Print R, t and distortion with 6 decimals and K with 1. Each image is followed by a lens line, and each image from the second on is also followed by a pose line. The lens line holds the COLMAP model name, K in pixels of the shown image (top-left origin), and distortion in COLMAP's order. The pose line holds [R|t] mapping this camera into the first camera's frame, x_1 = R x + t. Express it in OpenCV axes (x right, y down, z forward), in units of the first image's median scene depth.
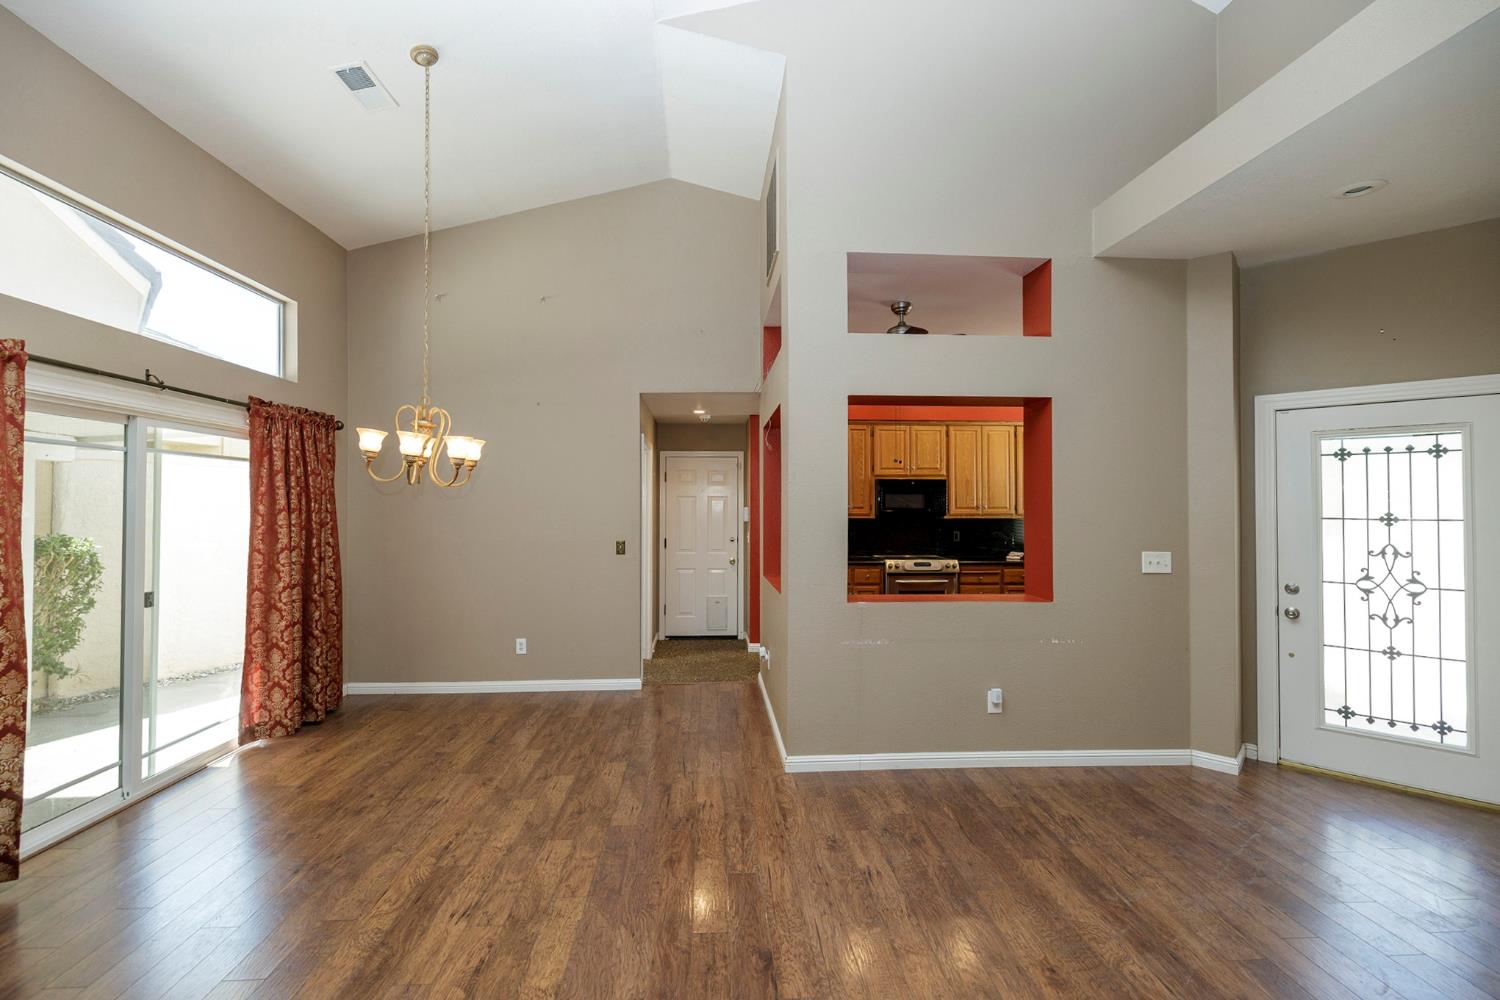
lens RADIAL K [[638.9, 0, 740.6], [0, 638.9, 491.7], [0, 0, 1]] dist [-0.001535, -0.000299]
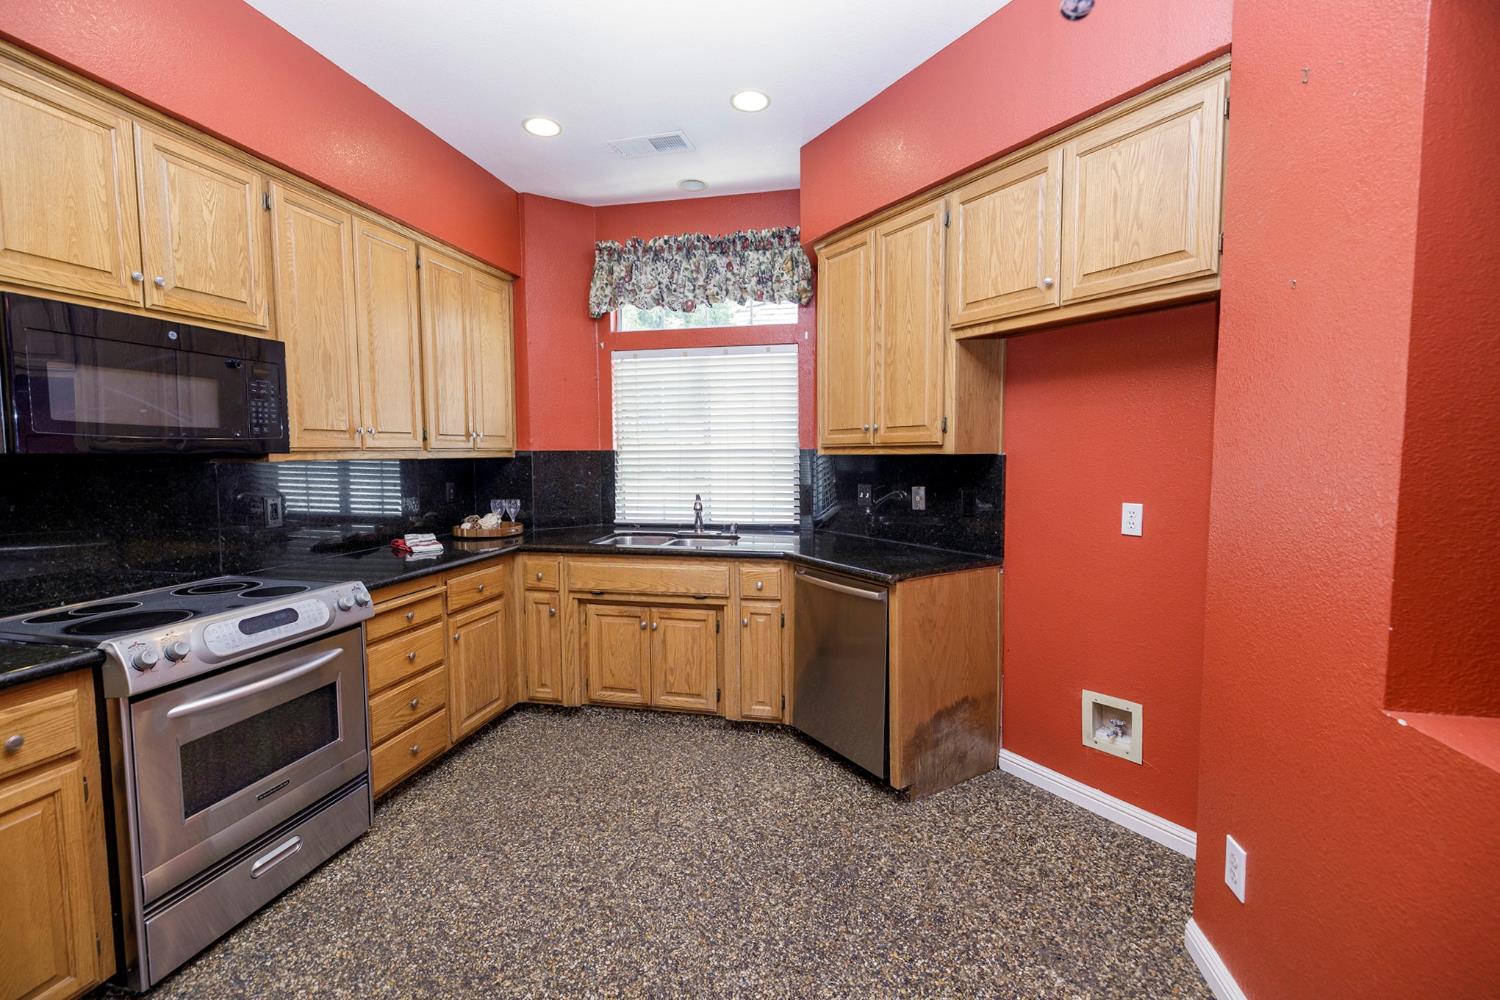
lens RADIAL K [[647.7, 0, 744.2], [0, 647.7, 492.3], [0, 0, 1]] dist [-0.000492, -0.000281]
pose [[0.264225, -0.065643, 0.962225, 0.118263], [-0.017864, 0.997177, 0.072933, 0.057450], [-0.964296, -0.036460, 0.262306, 1.356678]]
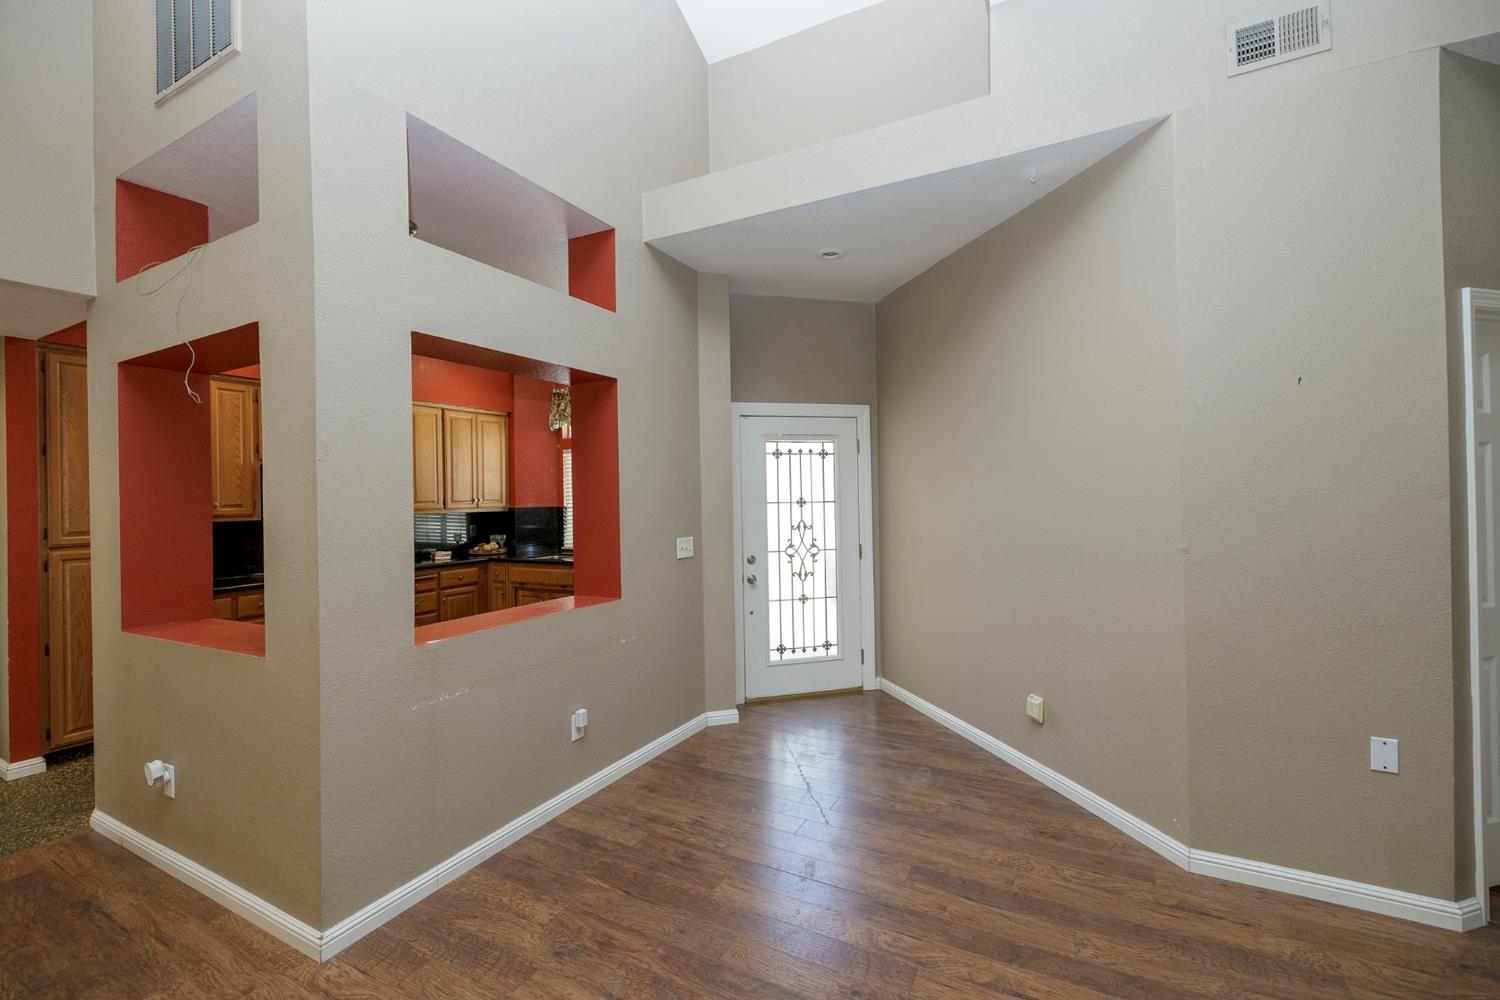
lens RADIAL K [[638.9, 0, 740.6], [0, 638.9, 491.7], [0, 0, 1]] dist [-0.001535, -0.000299]
pose [[0.527239, -0.007102, 0.849687, -0.214715], [0.000434, 0.999967, 0.008089, 0.009075], [-0.849717, -0.003896, 0.527225, 0.371348]]
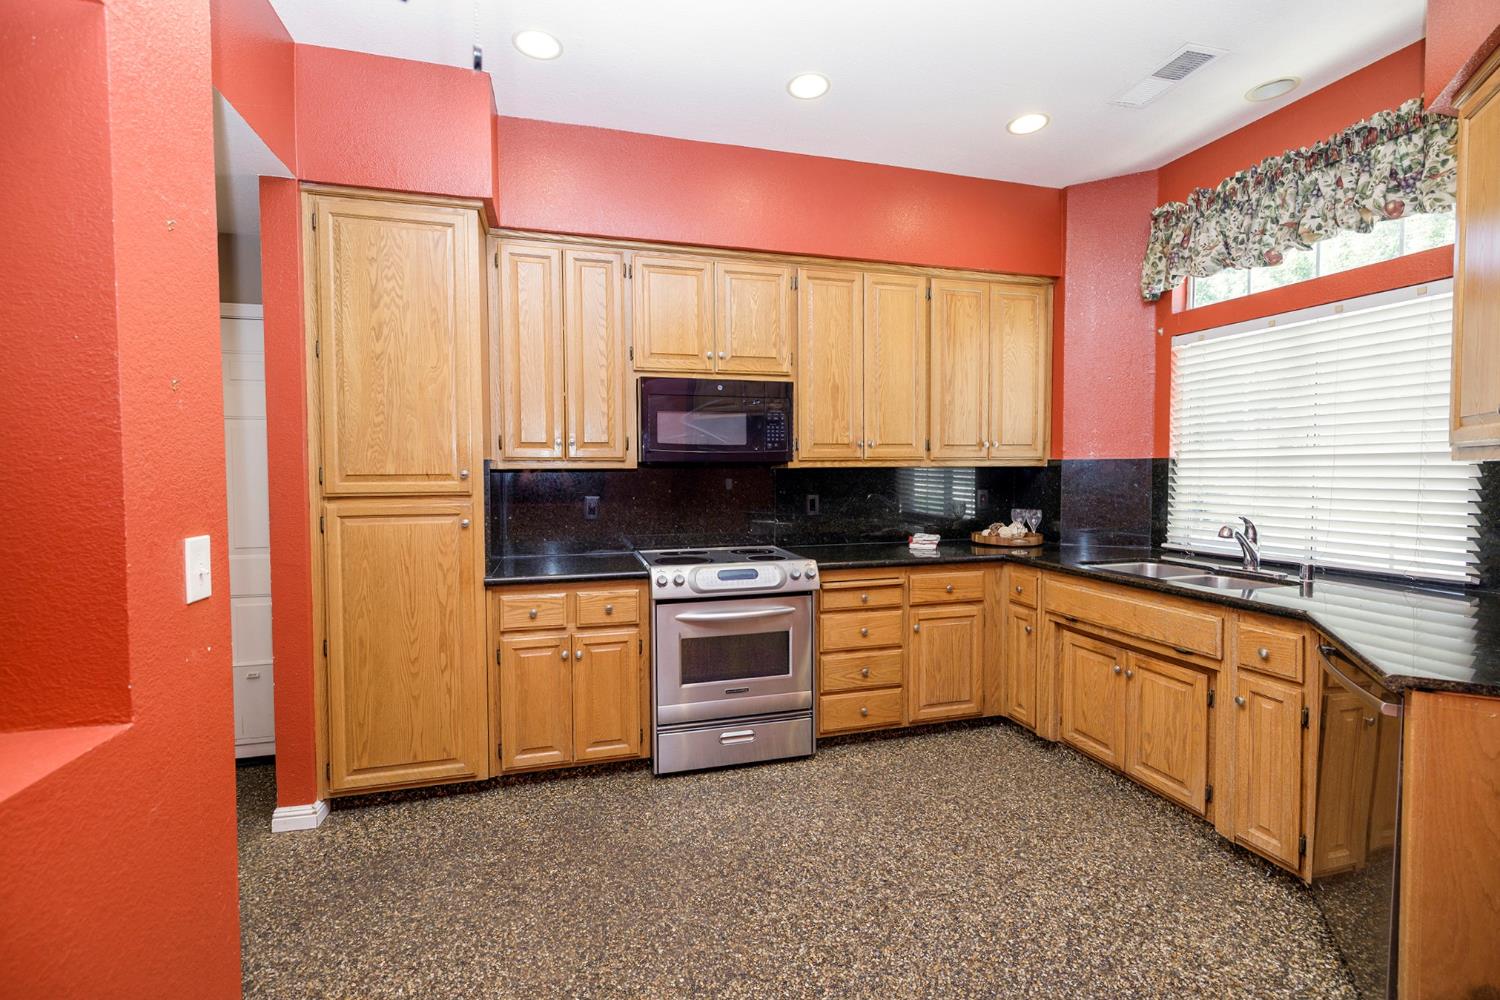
lens RADIAL K [[656.9, 0, 741.1], [0, 656.9, 488.7], [0, 0, 1]] dist [0.000605, -0.000272]
pose [[0.976386, -0.014656, 0.215534, 0.364985], [0.002797, 0.998470, 0.055223, 0.061111], [-0.216013, -0.053317, 0.974934, 1.085099]]
